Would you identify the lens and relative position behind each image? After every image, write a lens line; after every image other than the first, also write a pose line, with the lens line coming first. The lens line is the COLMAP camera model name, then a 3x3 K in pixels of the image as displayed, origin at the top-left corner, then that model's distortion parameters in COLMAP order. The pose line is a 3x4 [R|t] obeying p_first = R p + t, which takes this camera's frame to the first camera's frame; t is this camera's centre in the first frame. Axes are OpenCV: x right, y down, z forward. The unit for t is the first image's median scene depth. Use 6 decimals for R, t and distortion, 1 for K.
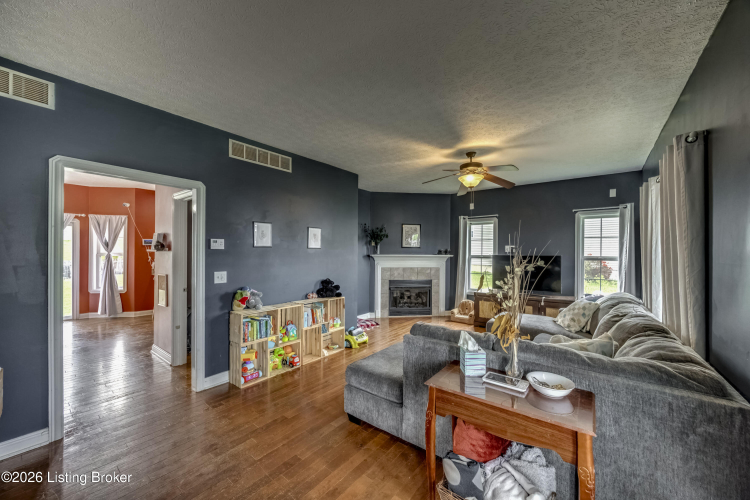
lens RADIAL K [[284.0, 0, 375.0], [0, 284.0, 250.0], [0, 0, 1]] dist [0.000828, 0.000267]
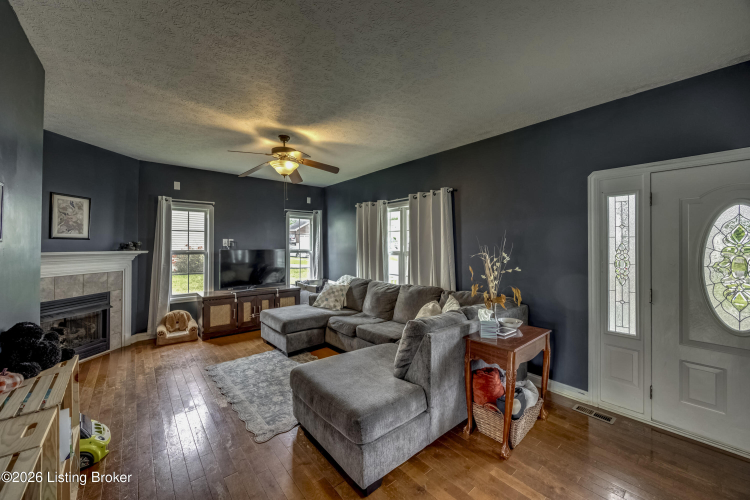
lens RADIAL K [[293.2, 0, 377.9], [0, 293.2, 242.8], [0, 0, 1]] dist [-0.001240, -0.000026]
pose [[0.209736, 0.007811, 0.977727, -0.306484], [-0.008553, 0.999944, -0.006154, -0.001724], [-0.977721, -0.007071, 0.209792, 0.315761]]
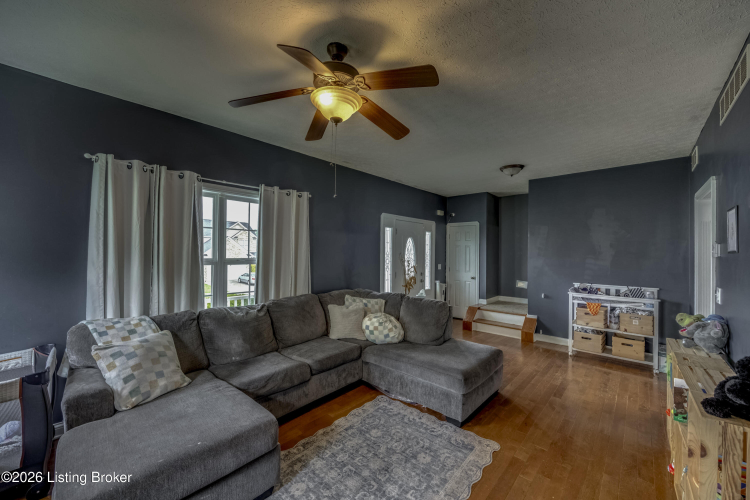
lens RADIAL K [[287.9, 0, 379.1], [0, 287.9, 247.3], [0, 0, 1]] dist [-0.000404, 0.000025]
pose [[-0.996999, -0.015984, 0.075748, 0.132135], [-0.017689, 0.999604, -0.021900, 0.001877], [-0.075368, -0.023175, -0.996886, 0.896018]]
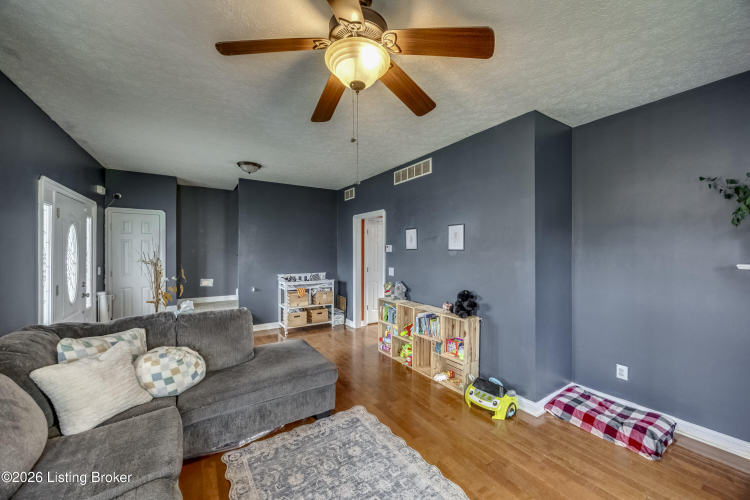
lens RADIAL K [[284.0, 0, 375.0], [0, 284.0, 250.0], [0, 0, 1]] dist [0.000828, 0.000267]
pose [[-0.336359, -0.010028, -0.941681, 0.412261], [-0.001099, 0.999947, -0.010256, 0.001079], [0.941733, -0.002414, -0.336352, 0.693928]]
